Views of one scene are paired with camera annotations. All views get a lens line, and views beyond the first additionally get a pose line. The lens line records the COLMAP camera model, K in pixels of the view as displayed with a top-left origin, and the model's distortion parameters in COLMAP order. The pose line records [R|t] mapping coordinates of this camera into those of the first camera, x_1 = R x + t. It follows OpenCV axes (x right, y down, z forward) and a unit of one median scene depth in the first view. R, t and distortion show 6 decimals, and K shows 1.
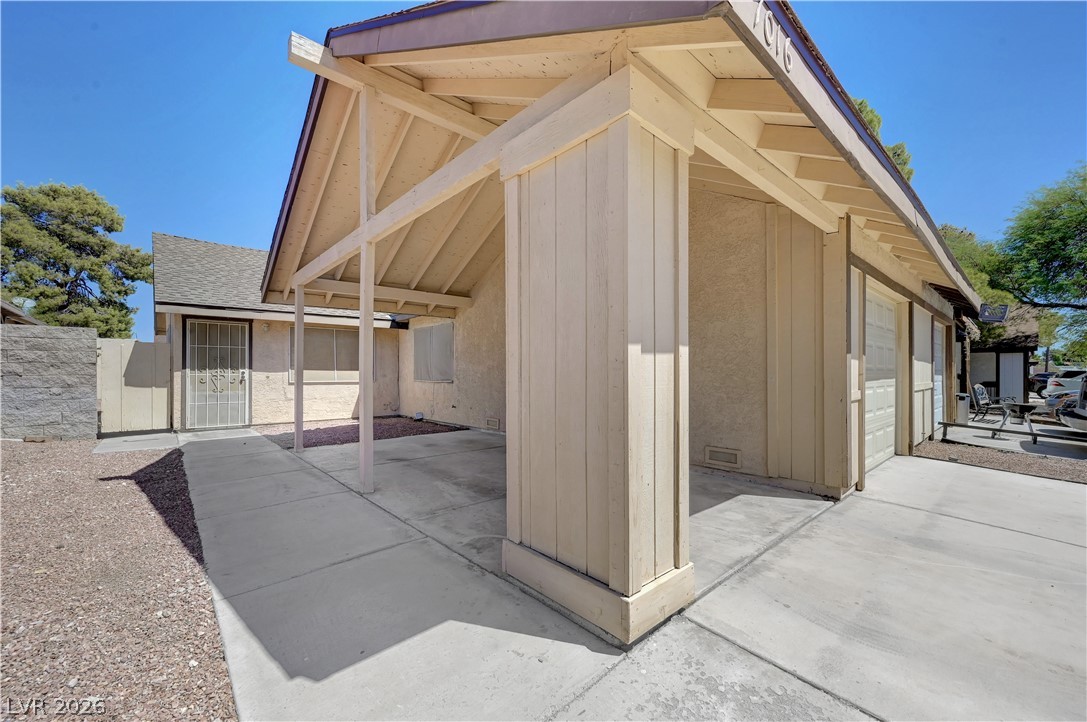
lens RADIAL K [[434.8, 0, 542.7], [0, 434.8, 372.1], [0, 0, 1]] dist [0.000592, -0.000286]
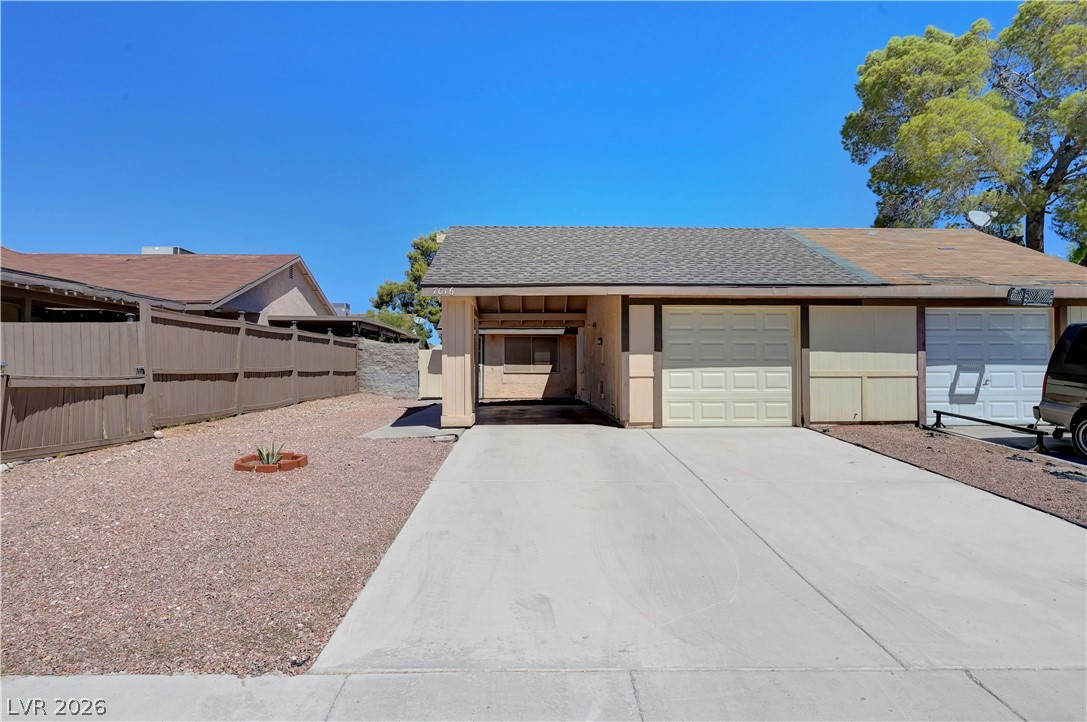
lens RADIAL K [[578.4, 0, 542.9], [0, 578.4, 361.3], [0, 0, 1]] dist [-0.004427, 0.000859]
pose [[0.765298, -0.010963, -0.643582, 0.937915], [0.001343, 0.999880, -0.015436, 0.017693], [0.643674, 0.010949, 0.765221, -0.545109]]
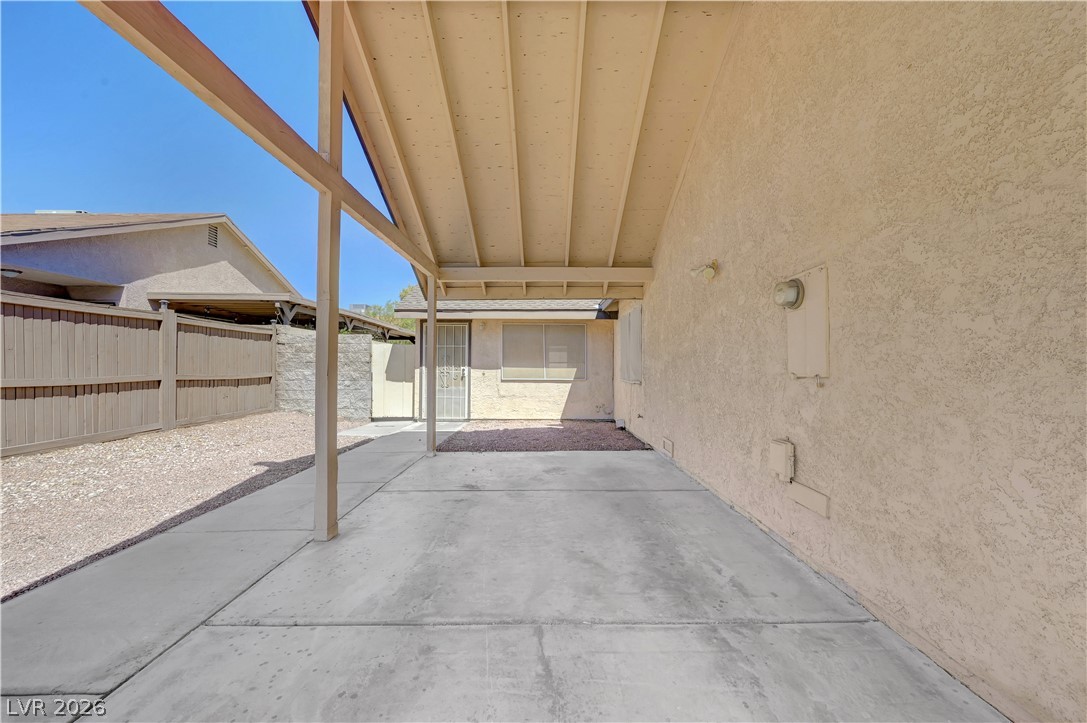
lens RADIAL K [[434.8, 0, 542.0], [0, 434.8, 360.3], [0, 0, 1]] dist [0.000592, -0.000286]
pose [[0.748518, -0.010075, -0.663038, 0.168976], [-0.001805, 0.999850, -0.017229, -0.003963], [0.663112, 0.014093, 0.748388, 0.335228]]
